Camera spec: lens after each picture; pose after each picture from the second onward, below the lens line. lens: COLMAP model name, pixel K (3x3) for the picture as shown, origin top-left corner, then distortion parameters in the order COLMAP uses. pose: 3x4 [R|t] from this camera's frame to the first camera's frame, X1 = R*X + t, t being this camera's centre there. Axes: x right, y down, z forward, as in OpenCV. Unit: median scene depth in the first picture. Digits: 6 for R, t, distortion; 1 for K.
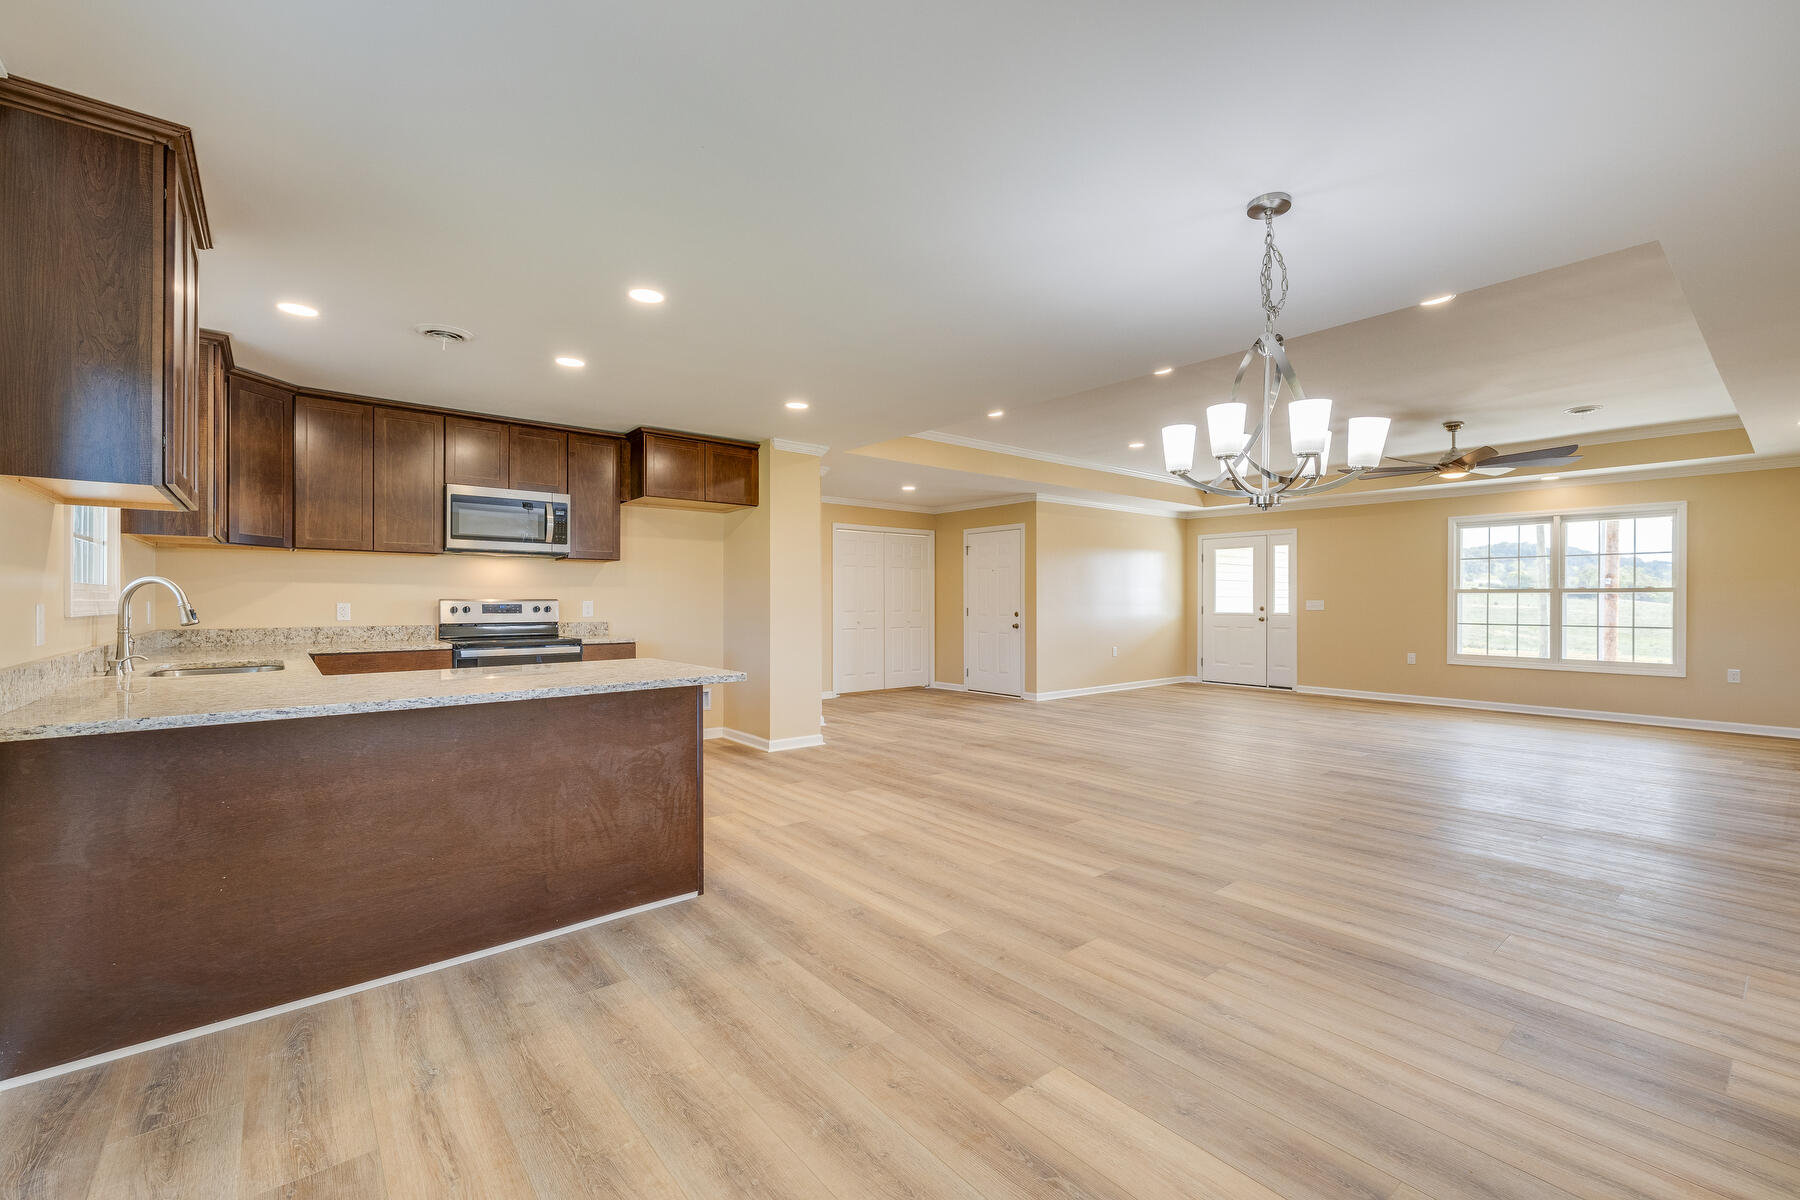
lens RADIAL K [[758.9, 0, 909.7], [0, 758.9, 597.0], [0, 0, 1]] dist [0.000310, 0.000480]
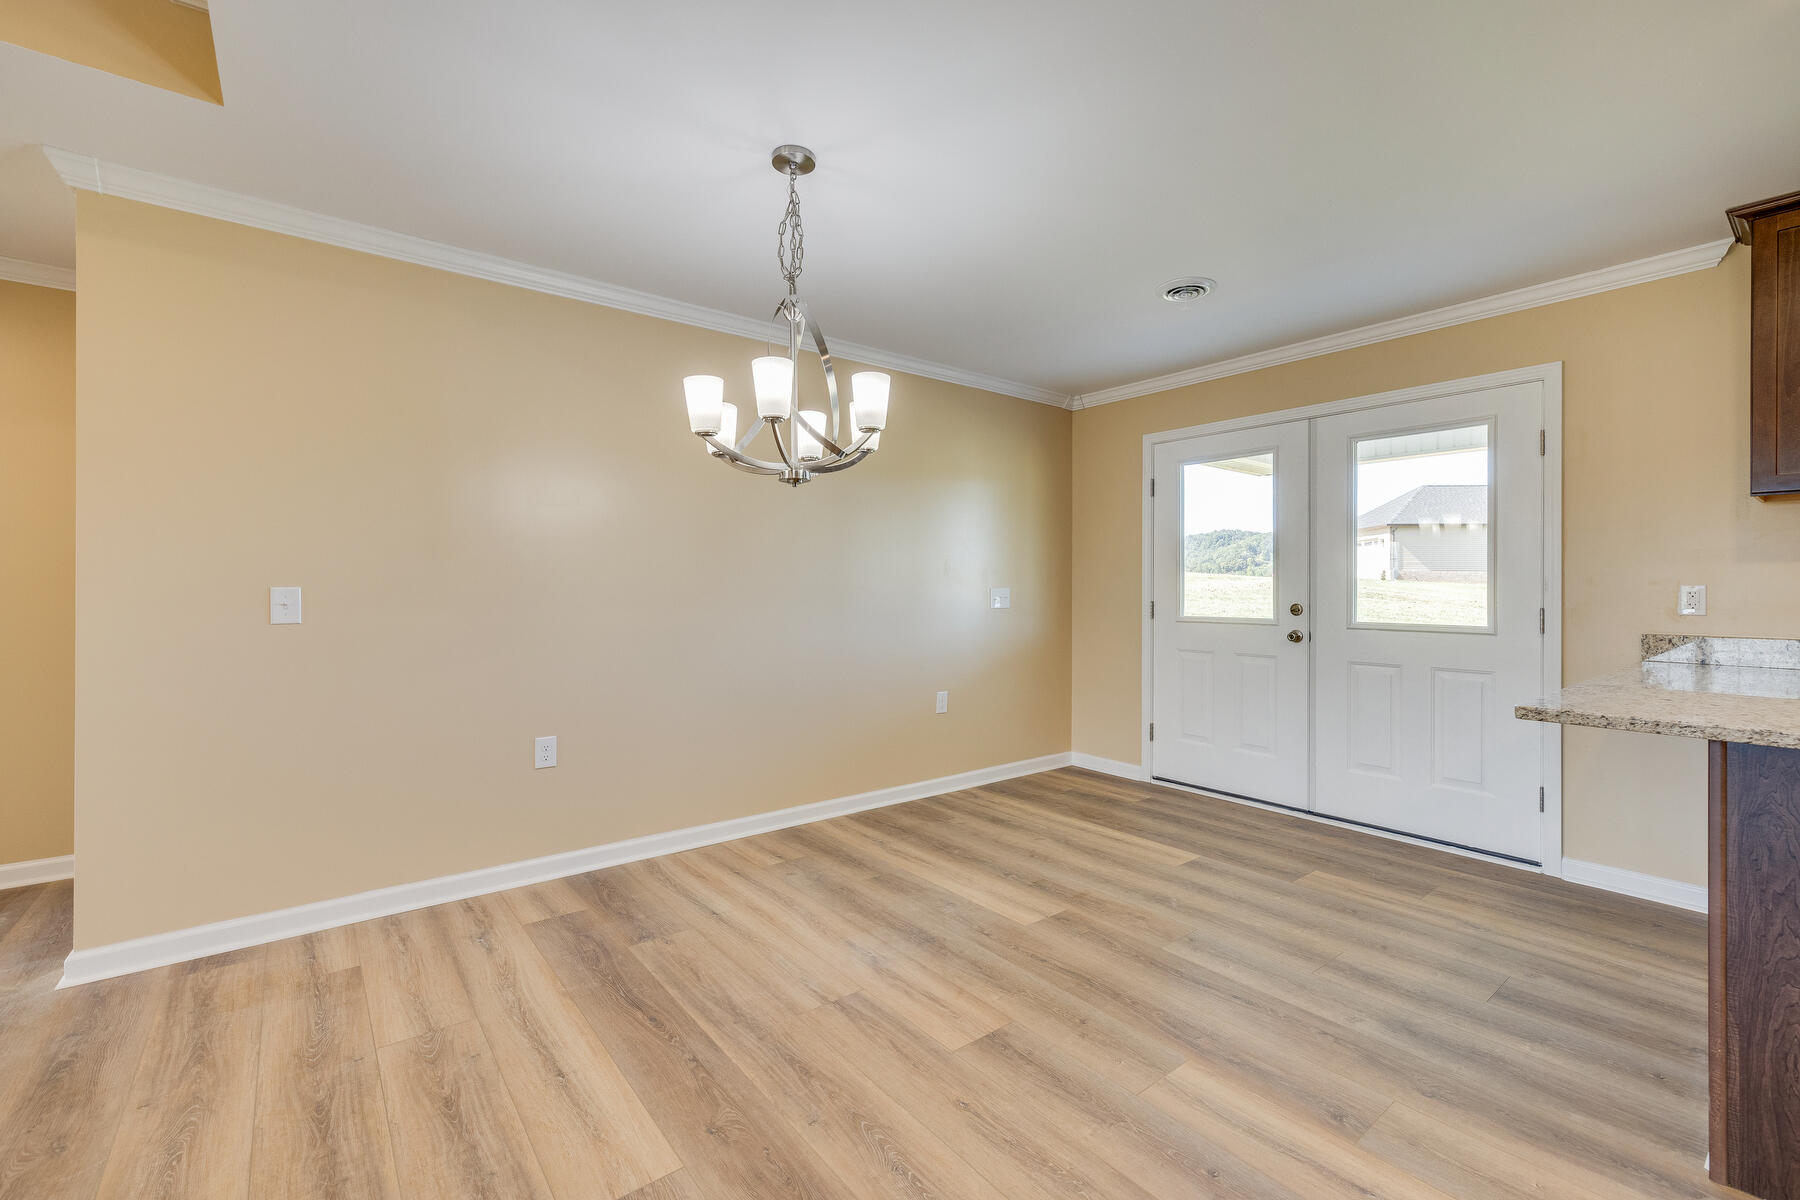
lens RADIAL K [[758.9, 0, 907.1], [0, 758.9, 588.2], [0, 0, 1]] dist [0.000310, 0.000480]
pose [[-0.999721, -0.002386, 0.023505, 0.143144], [-0.002461, 0.999992, -0.003150, 0.004866], [-0.023498, -0.003207, -0.999719, 0.893647]]
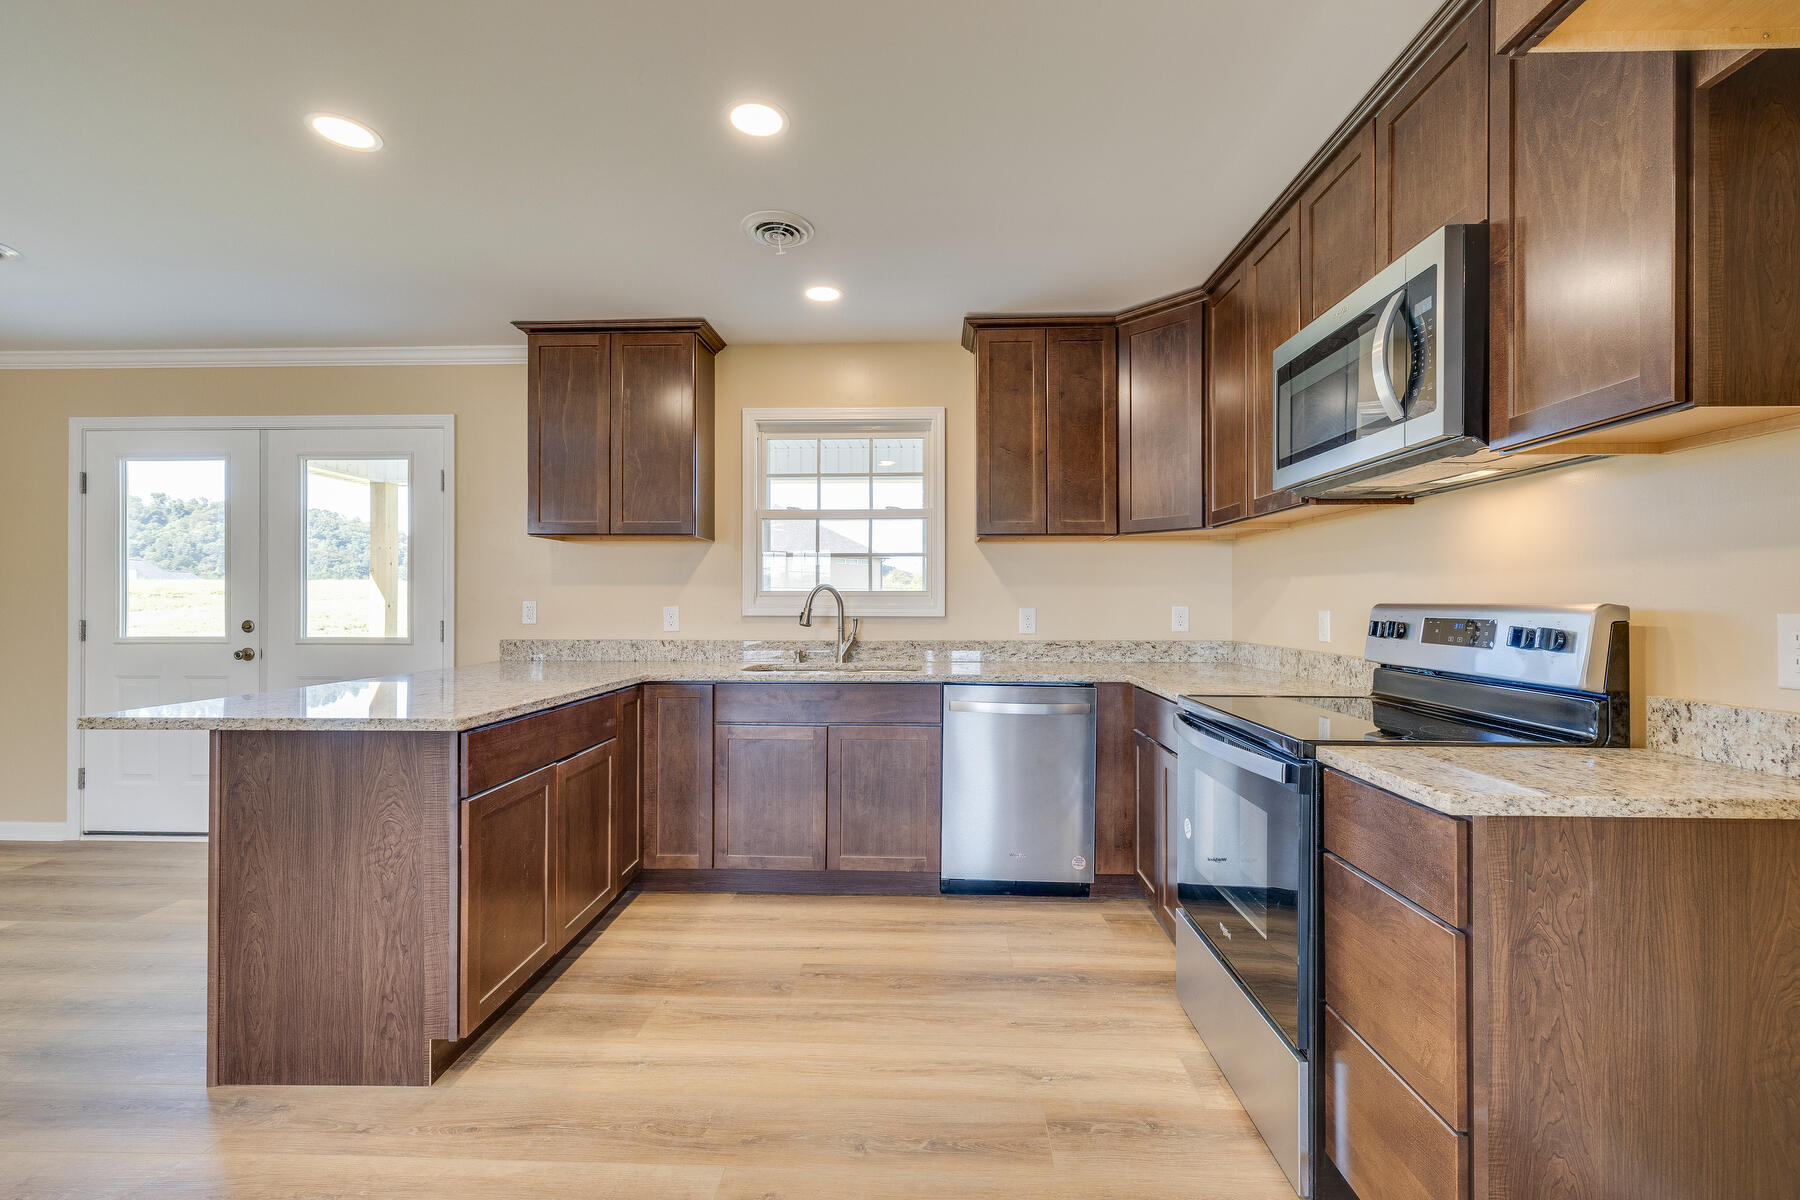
lens RADIAL K [[758.9, 0, 904.9], [0, 758.9, 599.3], [0, 0, 1]] dist [0.000310, 0.000480]
pose [[-0.672962, -0.002347, -0.739673, -0.116616], [0.002197, 0.999984, -0.005172, 0.002204], [0.739674, -0.005106, -0.672946, 1.083054]]
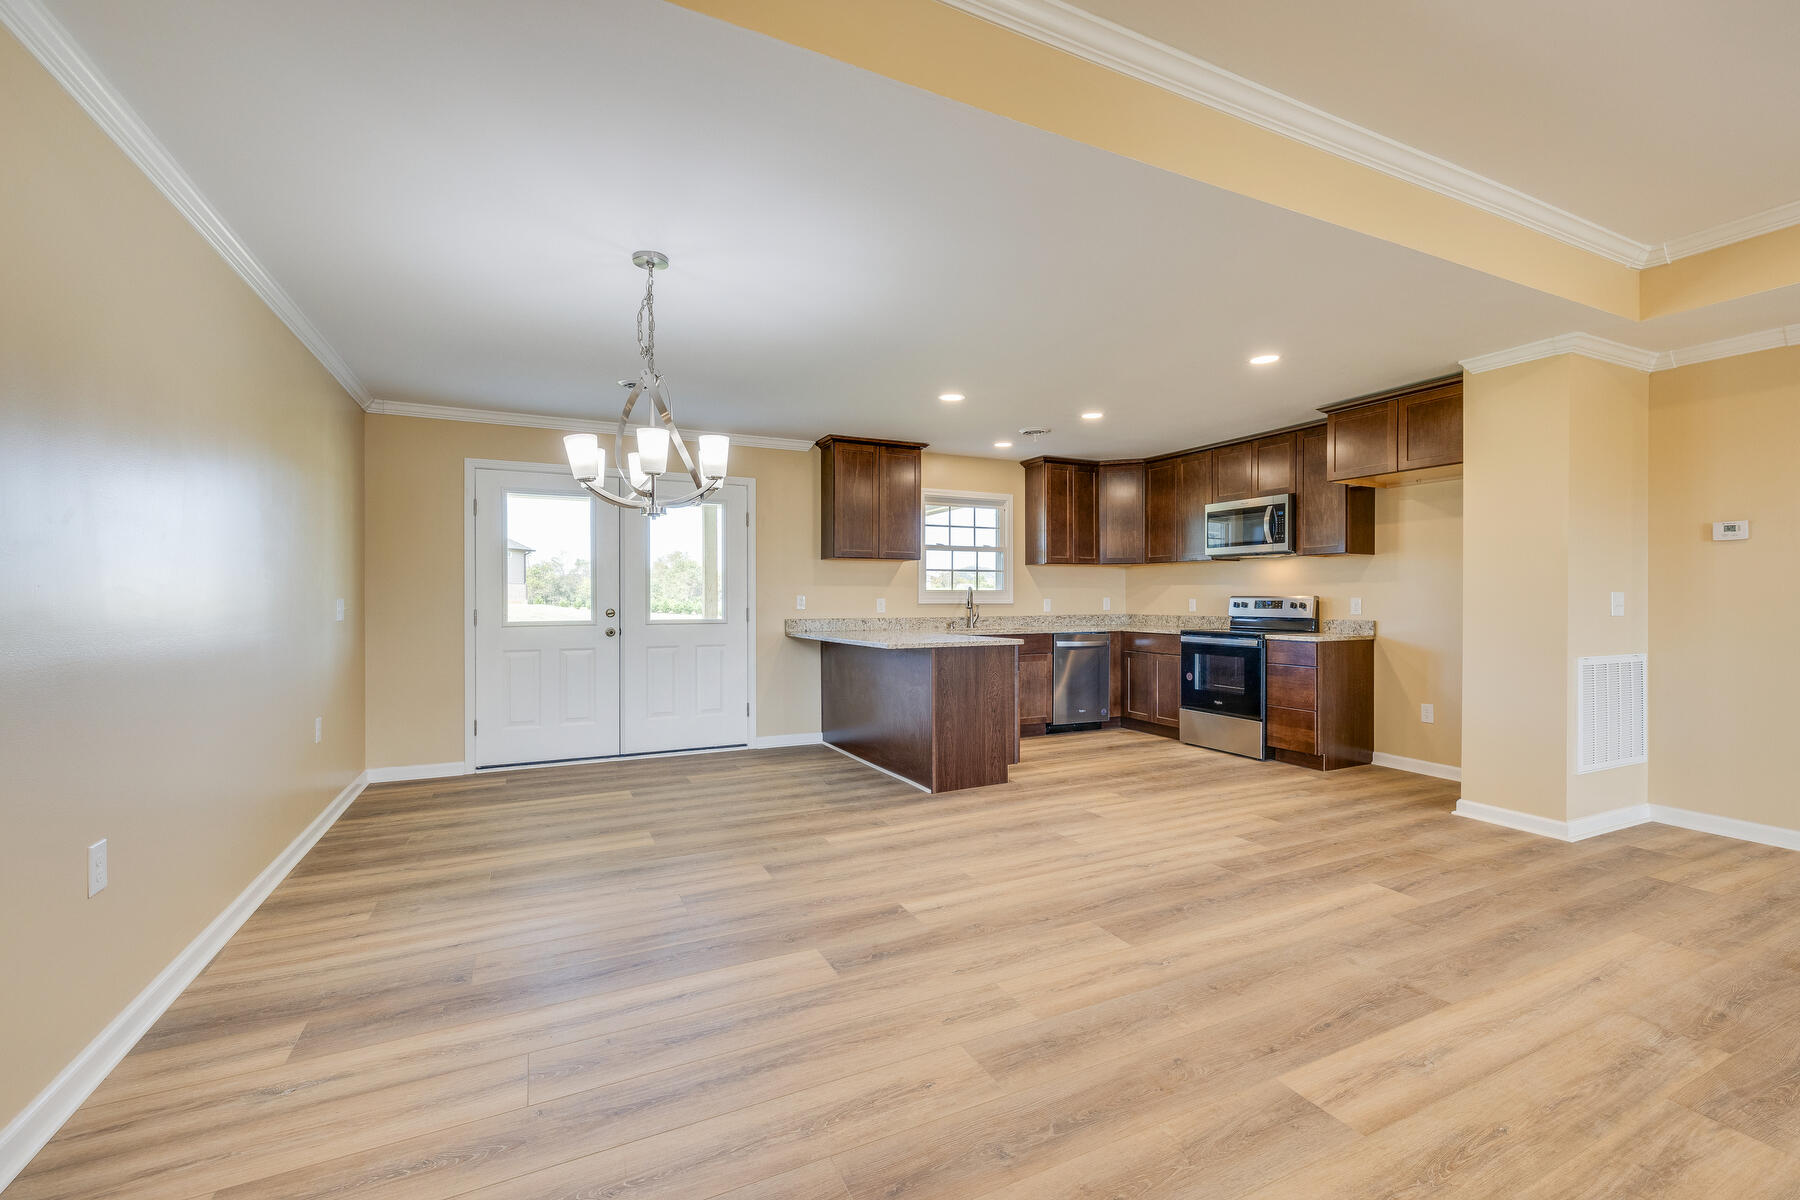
lens RADIAL K [[758.9, 0, 896.0], [0, 758.9, 601.9], [0, 0, 1]] dist [0.000310, 0.000480]
pose [[-0.245867, 0.005601, -0.969287, 0.703287], [0.004522, 0.999979, 0.004632, 0.004349], [0.969293, -0.003244, -0.245887, 0.768921]]
